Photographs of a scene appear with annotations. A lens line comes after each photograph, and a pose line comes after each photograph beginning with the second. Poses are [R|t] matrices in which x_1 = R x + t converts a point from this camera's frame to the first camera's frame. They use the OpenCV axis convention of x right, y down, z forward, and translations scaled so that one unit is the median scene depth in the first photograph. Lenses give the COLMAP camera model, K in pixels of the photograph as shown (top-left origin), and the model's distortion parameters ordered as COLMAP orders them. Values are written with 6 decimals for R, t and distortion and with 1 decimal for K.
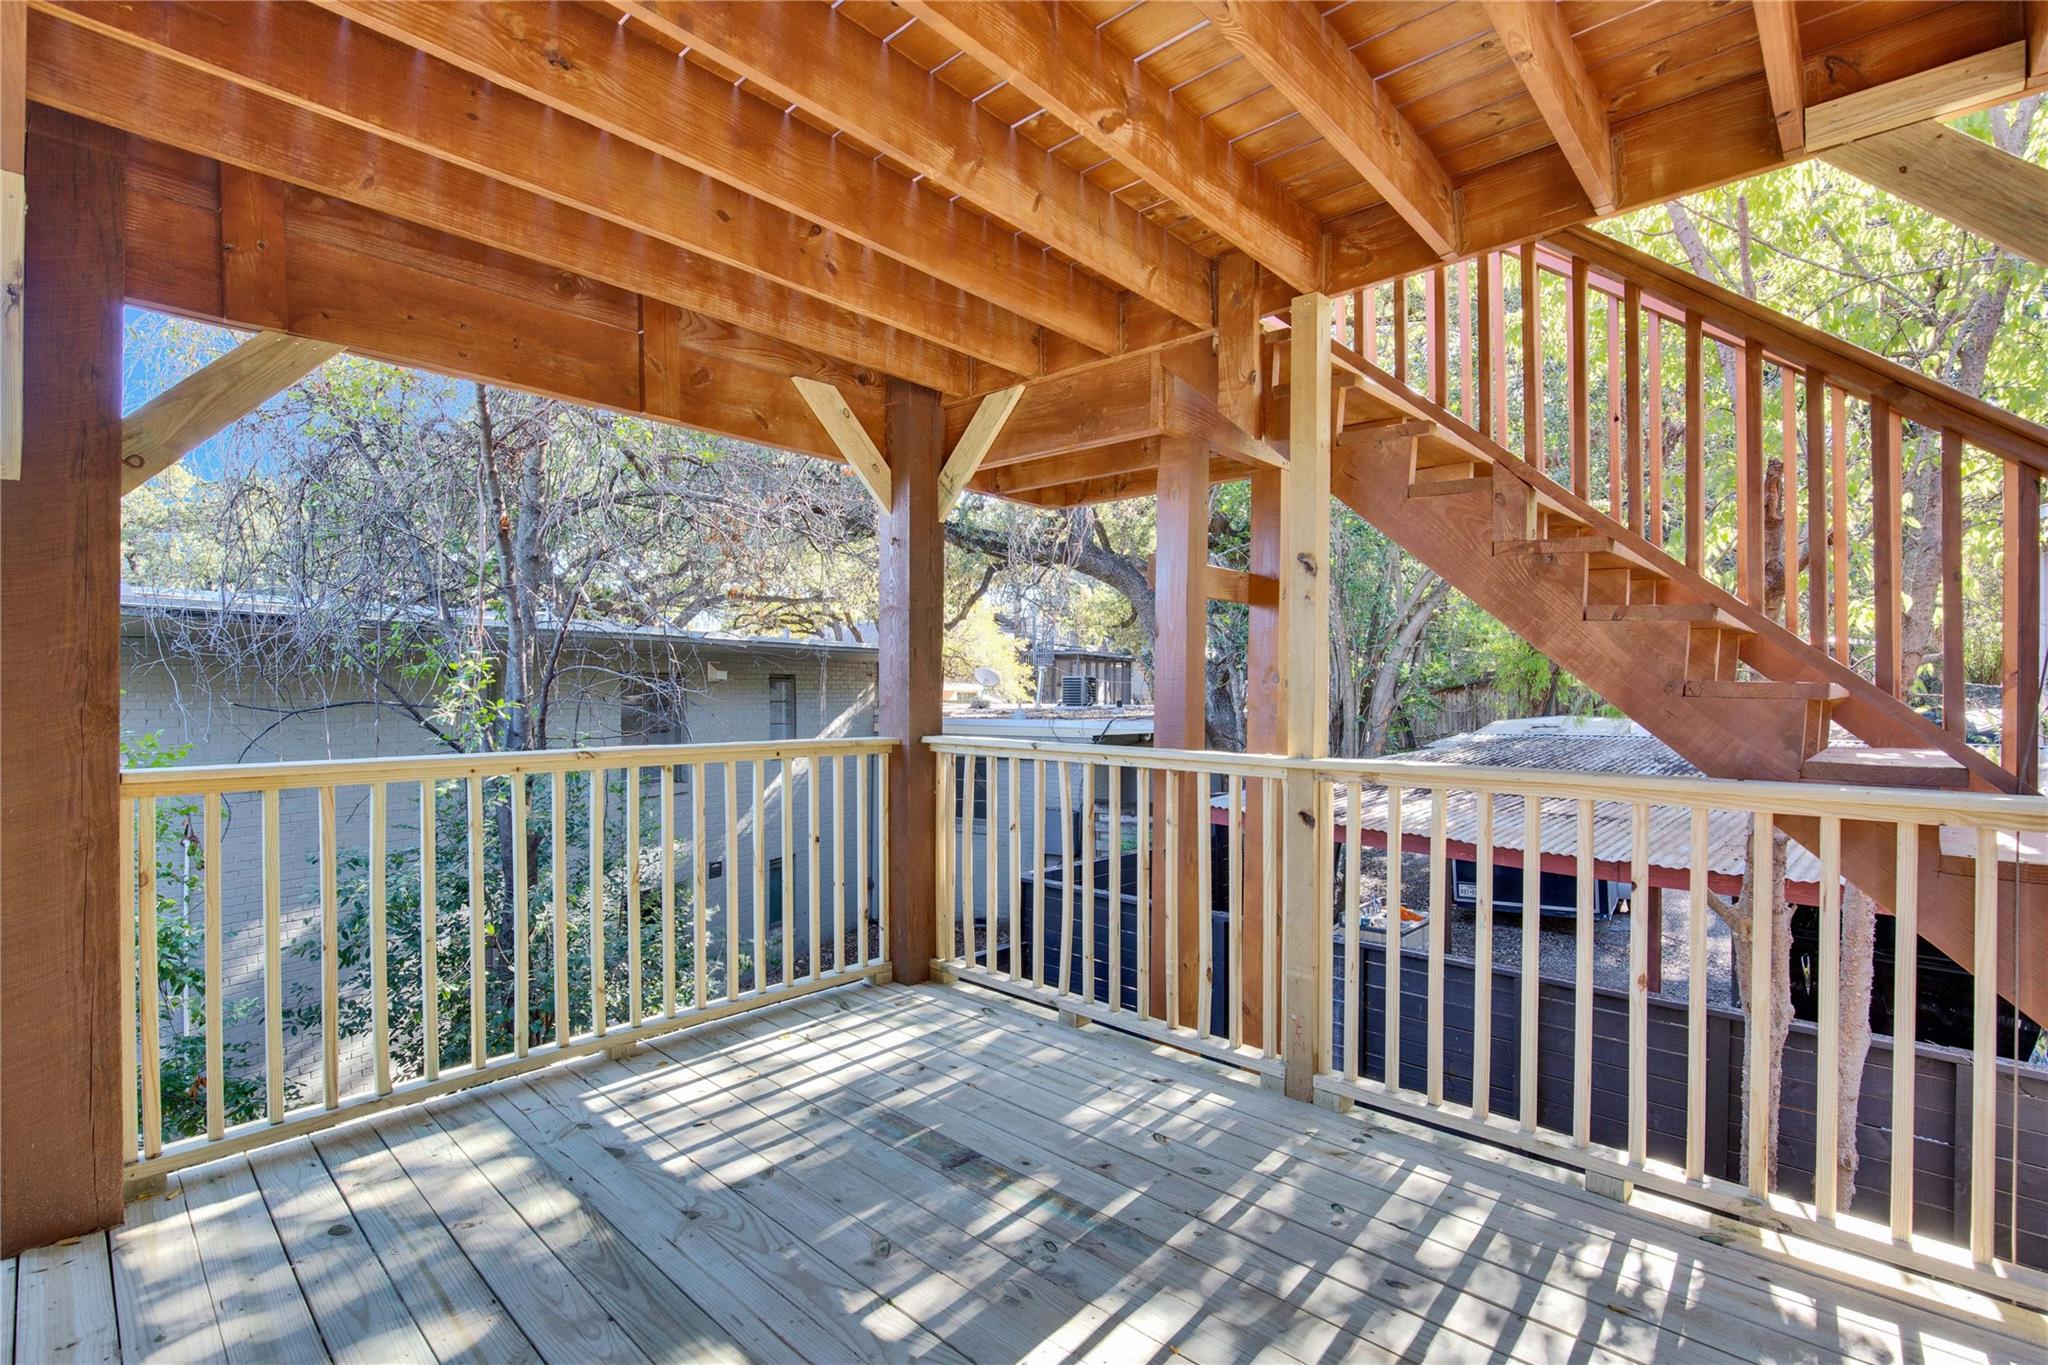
lens RADIAL K [[987.2, 0, 1033.9], [0, 987.2, 684.0], [0, 0, 1]] dist [-0.018222, 0.000227]
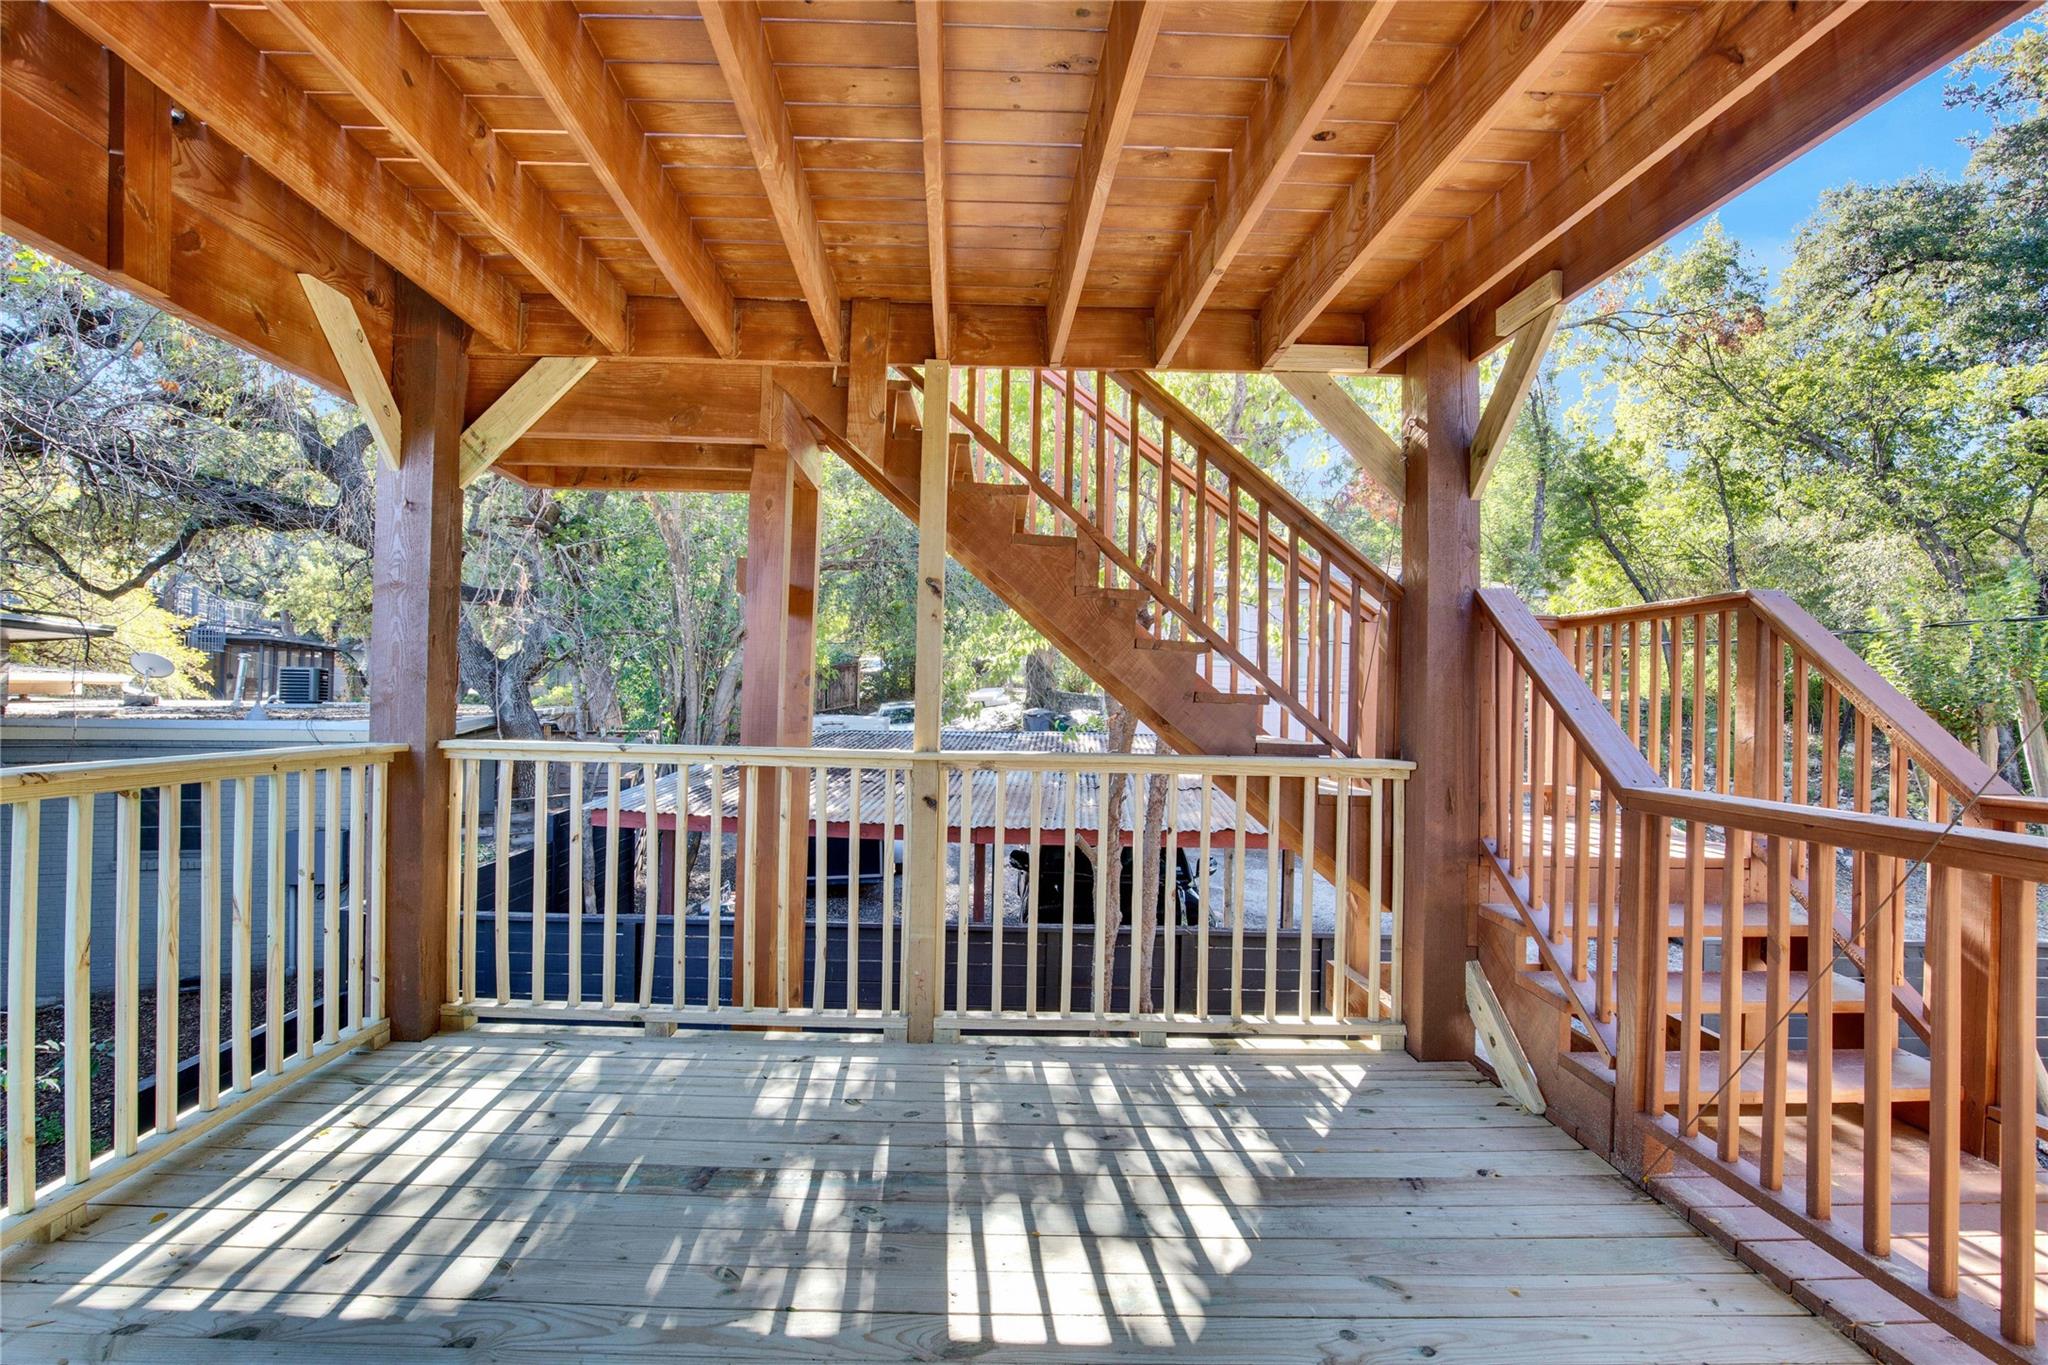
lens RADIAL K [[948.9, 0, 1029.6], [0, 948.9, 685.4], [0, 0, 1]] dist [-0.028738, 0.008962]
pose [[0.712265, 0.019678, 0.701635, -0.406736], [-0.020569, 0.999763, -0.007158, 0.001584], [-0.701609, -0.009334, 0.712501, 0.100882]]
